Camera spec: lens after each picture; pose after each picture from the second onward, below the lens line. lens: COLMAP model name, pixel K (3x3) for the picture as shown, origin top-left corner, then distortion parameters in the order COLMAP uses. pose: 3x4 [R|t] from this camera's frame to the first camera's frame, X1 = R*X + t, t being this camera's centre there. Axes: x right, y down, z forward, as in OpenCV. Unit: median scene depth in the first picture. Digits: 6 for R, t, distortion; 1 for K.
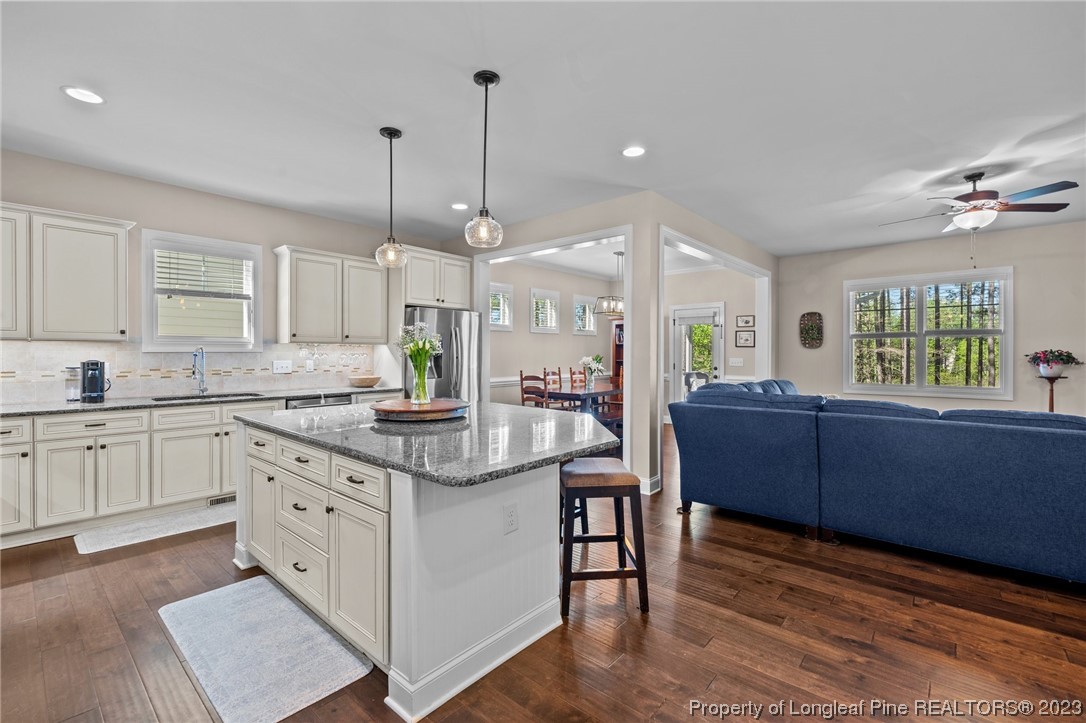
lens RADIAL K [[478.4, 0, 543.0], [0, 478.4, 361.5], [0, 0, 1]] dist [-0.000397, -0.000073]
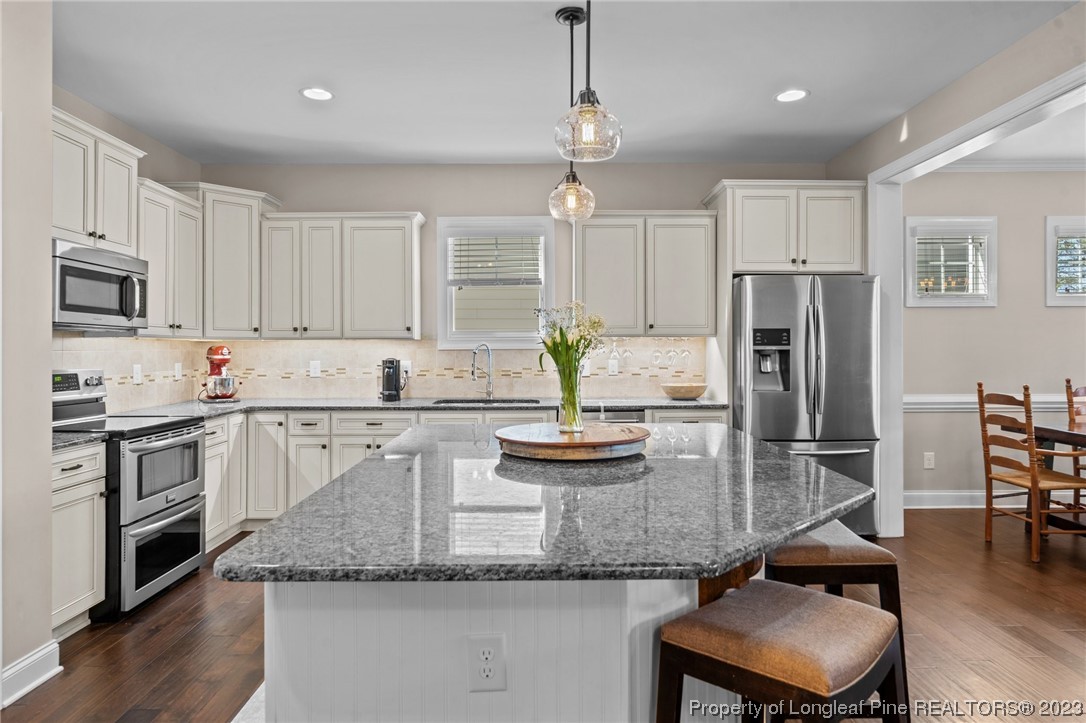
lens RADIAL K [[667.4, 0, 538.8], [0, 667.4, 355.7], [0, 0, 1]] dist [-0.005217, -0.001005]
pose [[0.666634, 0.003149, -0.745378, 0.243519], [-0.008818, 0.999954, -0.003662, -0.004440], [0.745333, 0.009014, 0.666632, 0.258989]]
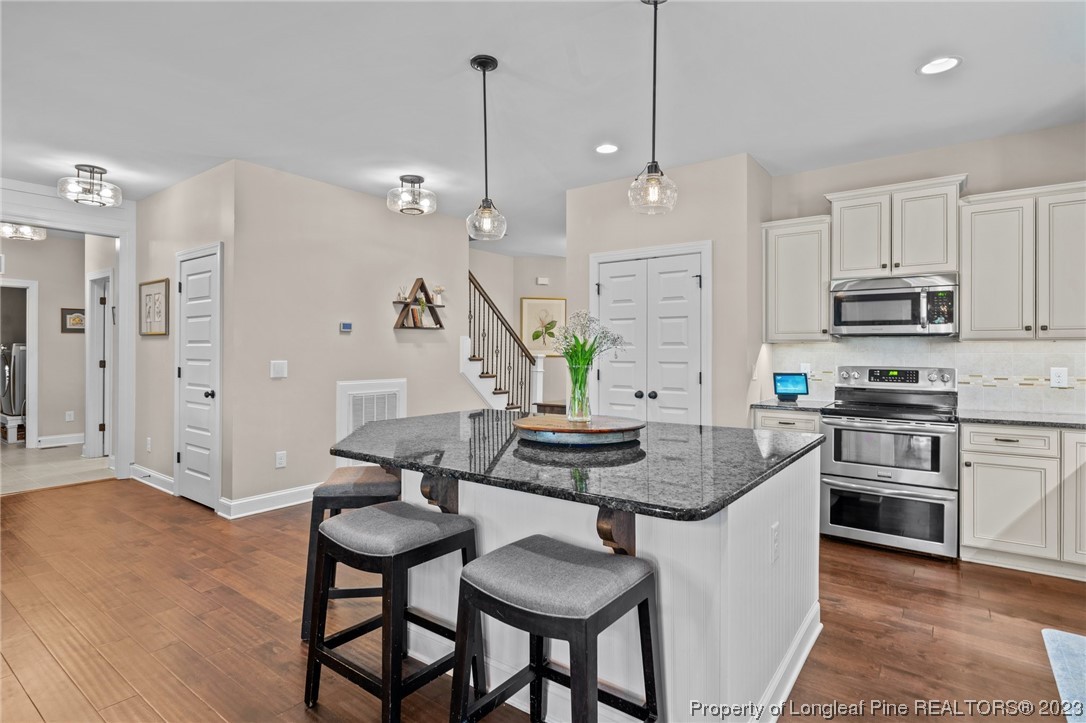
lens RADIAL K [[553.2, 0, 542.4], [0, 553.2, 347.5], [0, 0, 1]] dist [0.001147, 0.000184]
pose [[-0.997258, -0.003584, -0.073913, -0.088213], [-0.004056, 0.999972, 0.006235, -0.020558], [0.073889, 0.006518, -0.997245, 1.232275]]
